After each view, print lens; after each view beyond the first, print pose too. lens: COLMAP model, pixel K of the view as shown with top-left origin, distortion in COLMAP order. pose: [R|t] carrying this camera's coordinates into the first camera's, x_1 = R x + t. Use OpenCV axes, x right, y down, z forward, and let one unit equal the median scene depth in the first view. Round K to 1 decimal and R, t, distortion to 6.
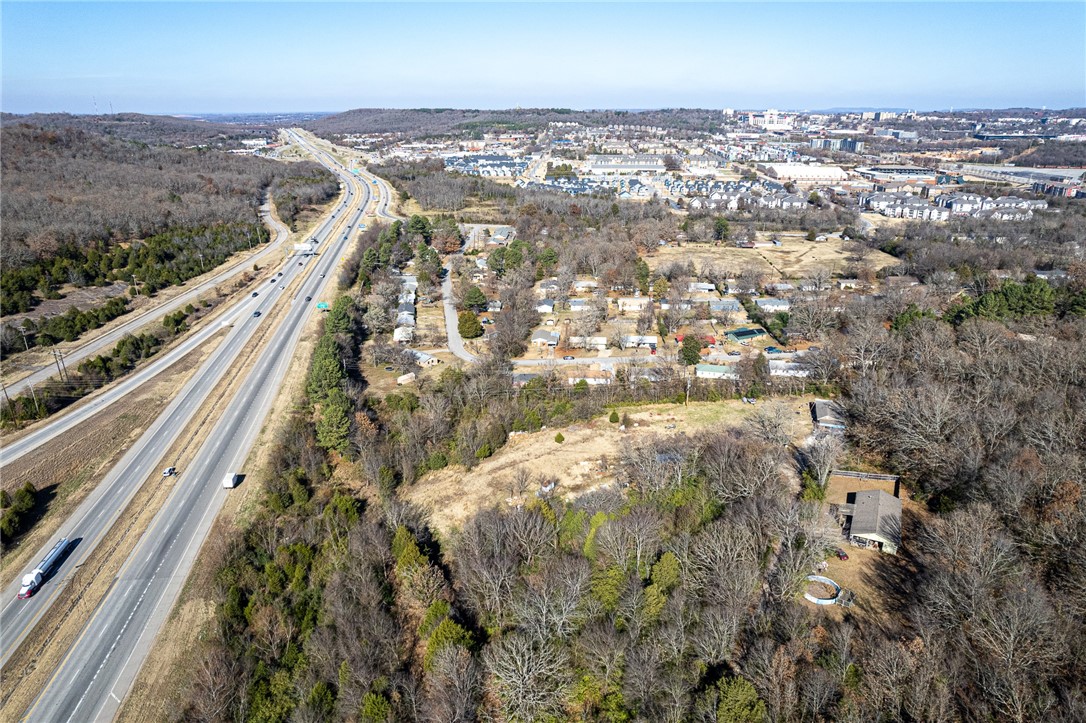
lens RADIAL K [[698.8, 0, 547.7], [0, 698.8, 363.4], [0, 0, 1]] dist [-0.074252, 0.063914]
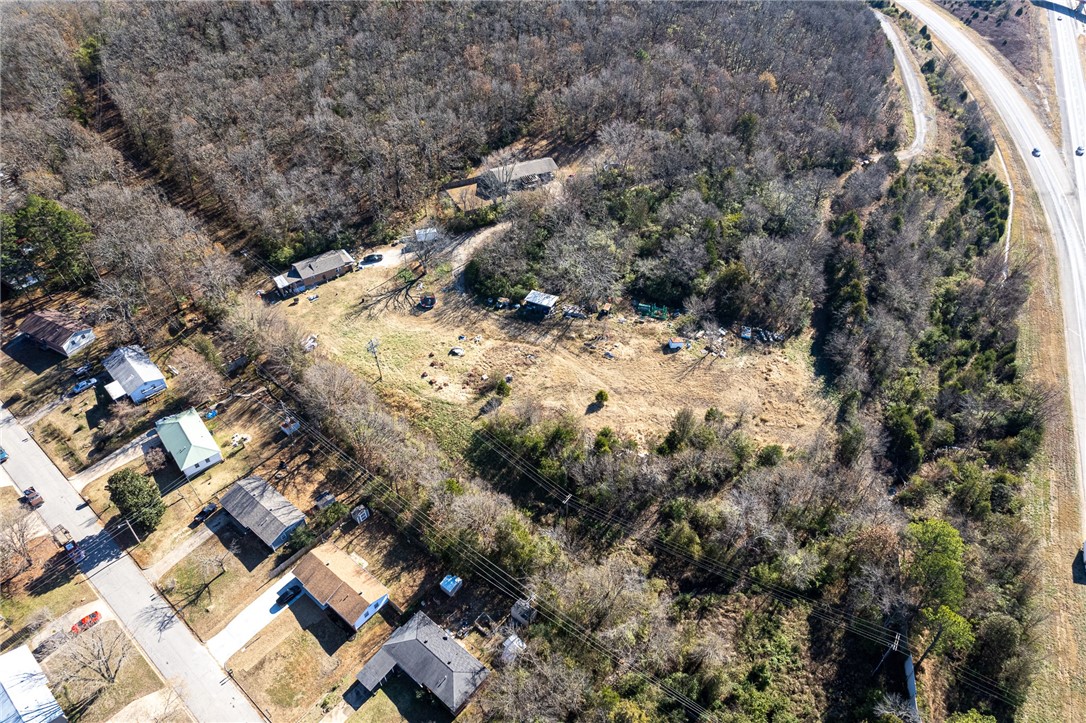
lens RADIAL K [[693.8, 0, 545.2], [0, 693.8, 371.8], [0, 0, 1]] dist [-0.077574, 0.069423]
pose [[-0.800934, -0.393044, 0.451687, -0.072861], [0.211399, 0.520168, 0.827487, -0.148997], [-0.560192, 0.758249, -0.333531, 0.370515]]
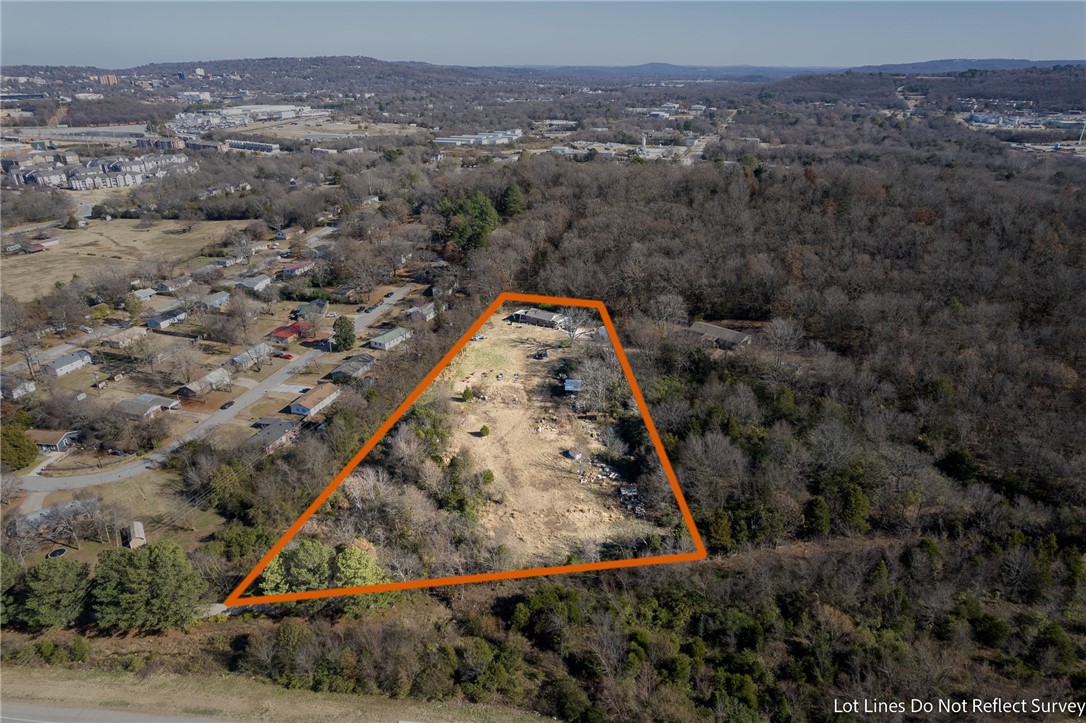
lens RADIAL K [[693.8, 0, 545.2], [0, 693.8, 371.8], [0, 0, 1]] dist [-0.077574, 0.069423]
pose [[0.271857, -0.391234, 0.879221, -0.218390], [0.332864, 0.895465, 0.295541, -0.061419], [-0.902937, 0.212316, 0.373666, 0.168768]]
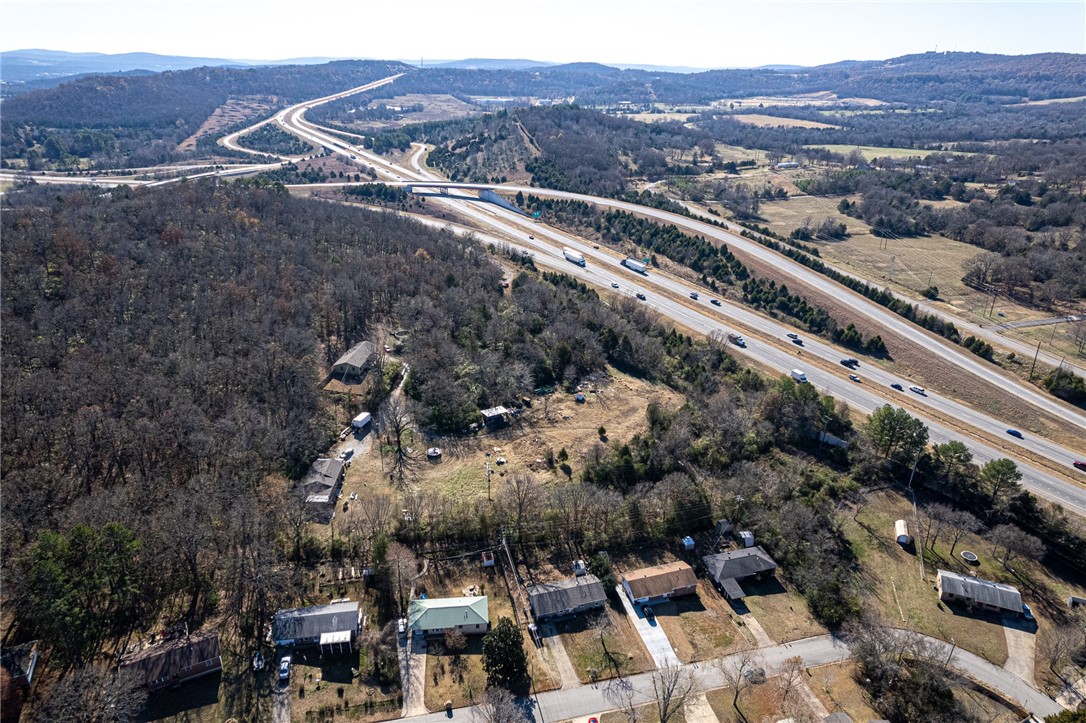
lens RADIAL K [[693.8, 0, 545.2], [0, 693.8, 371.8], [0, 0, 1]] dist [-0.077574, 0.069423]
pose [[-0.941621, 0.127829, -0.311464, 0.120340], [-0.128630, 0.718343, 0.683694, -0.192569], [0.311134, 0.683844, -0.659964, 0.472633]]
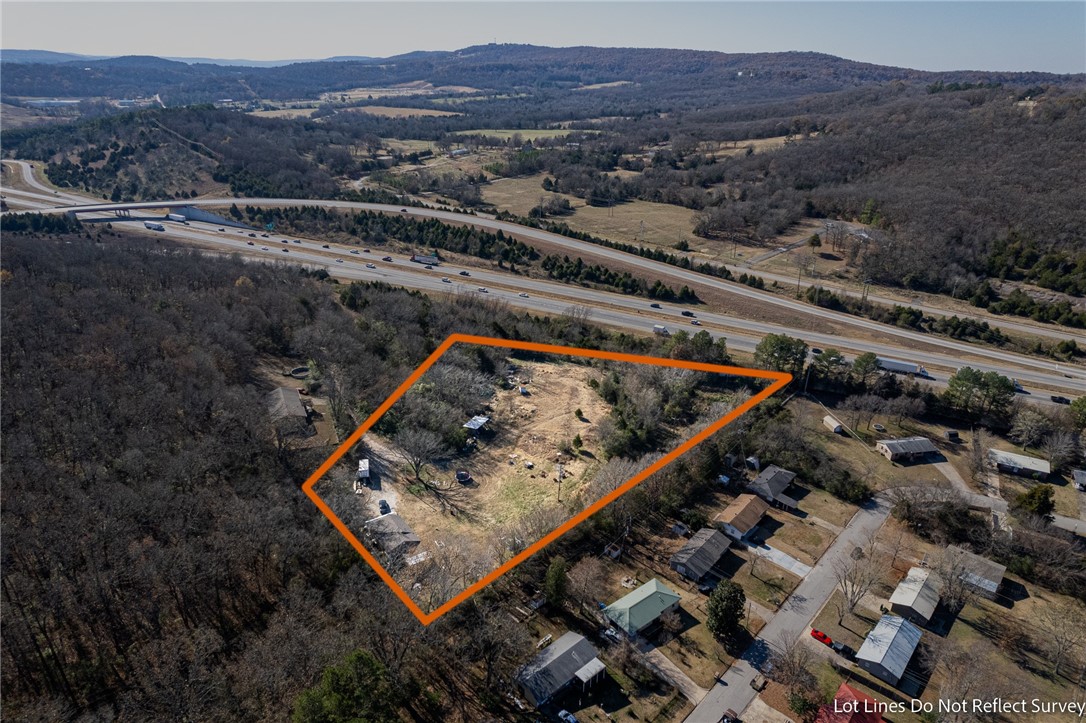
lens RADIAL K [[698.8, 0, 547.7], [0, 698.8, 363.4], [0, 0, 1]] dist [-0.074252, 0.063914]
pose [[-0.608112, 0.310132, -0.730765, 0.240747], [-0.290427, 0.769803, 0.568380, -0.163921], [0.738818, 0.557873, -0.378056, 0.394565]]
